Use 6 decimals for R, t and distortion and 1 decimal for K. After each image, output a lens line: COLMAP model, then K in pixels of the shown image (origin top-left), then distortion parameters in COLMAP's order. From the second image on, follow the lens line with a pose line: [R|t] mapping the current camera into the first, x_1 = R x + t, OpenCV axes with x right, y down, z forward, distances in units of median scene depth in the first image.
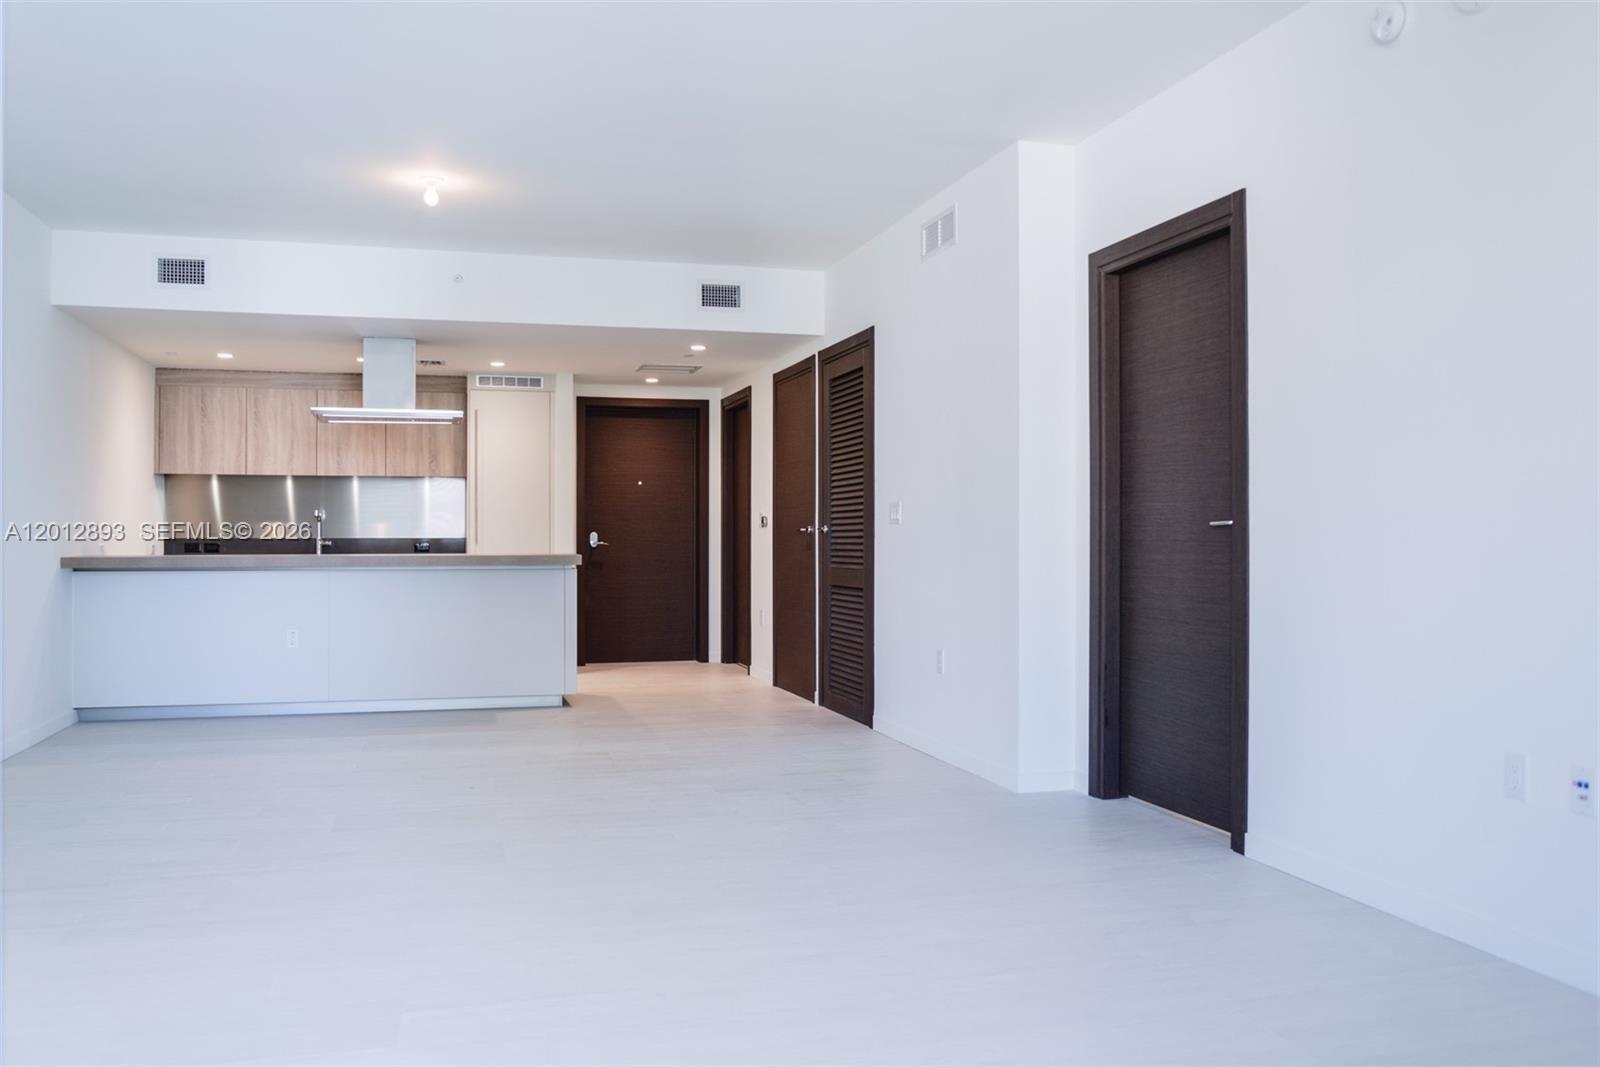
lens RADIAL K [[1256.5, 0, 800.0], [0, 1256.5, 533.5], [0, 0, 1]] dist [-0.134596, -0.000995]
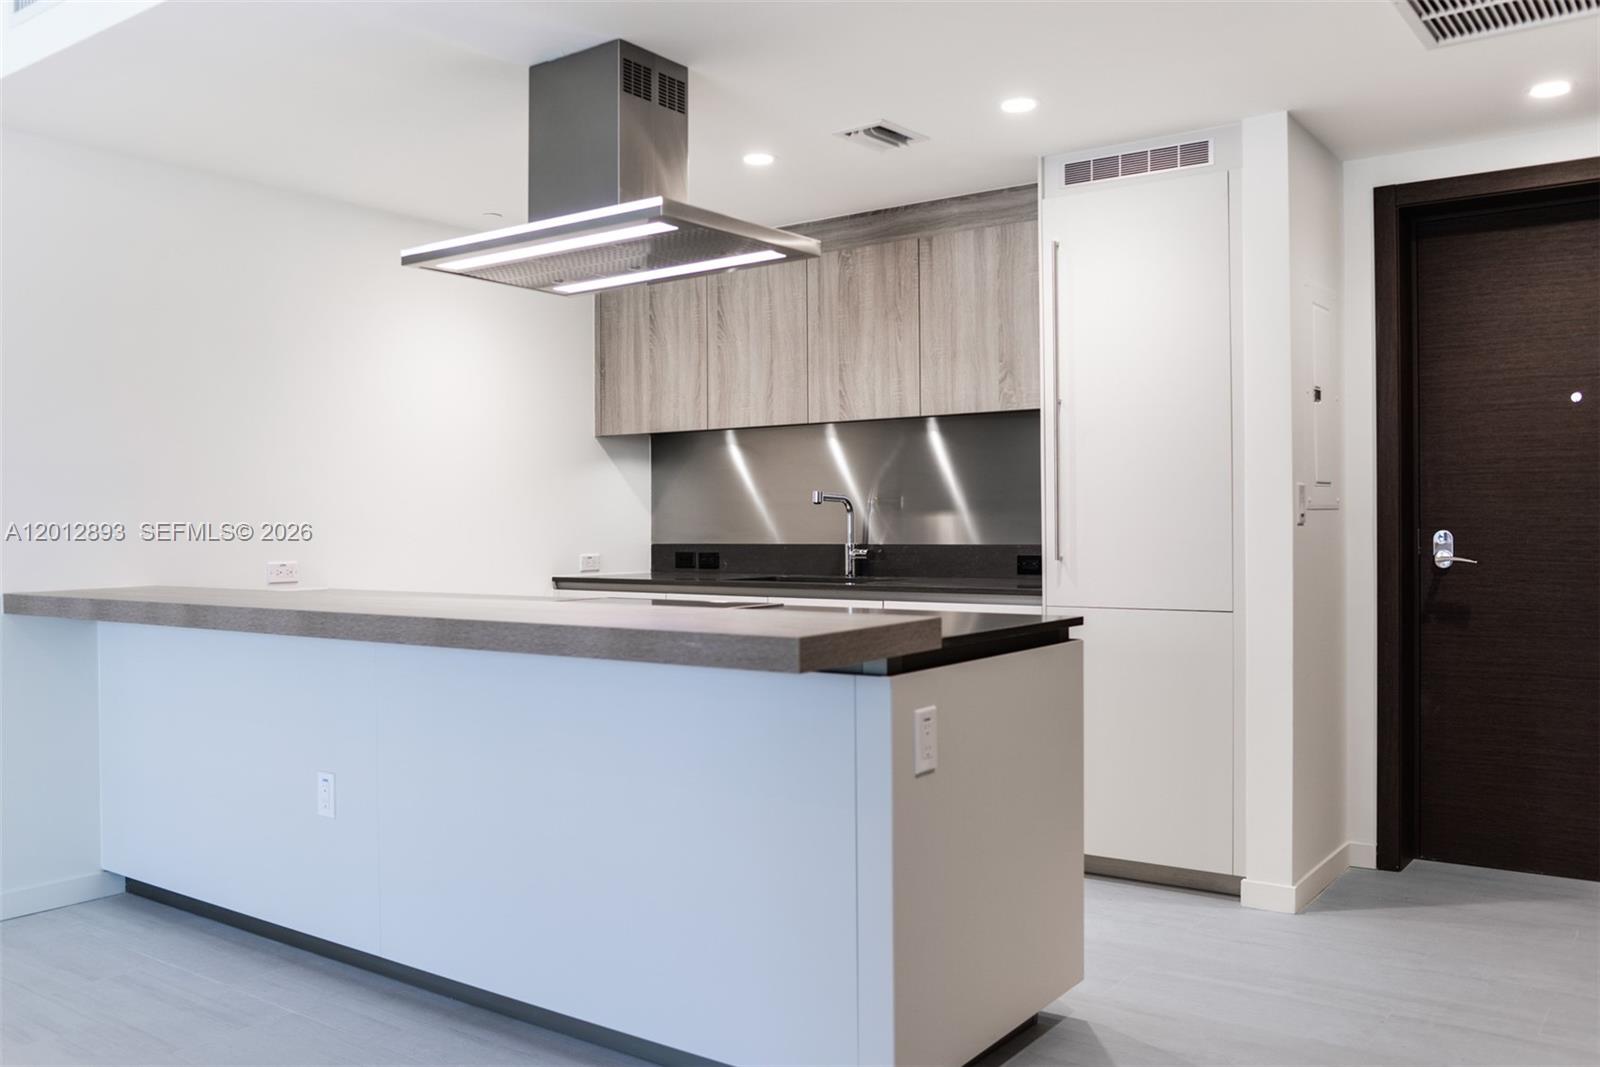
lens RADIAL K [[1256.5, 0, 800.0], [0, 1256.5, 533.5], [0, 0, 1]] dist [-0.134596, -0.000995]
pose [[0.591922, 0.013596, -0.805880, 0.022706], [0.022887, 0.999171, 0.033668, -0.019539], [0.805670, -0.038373, 0.591120, 0.692352]]
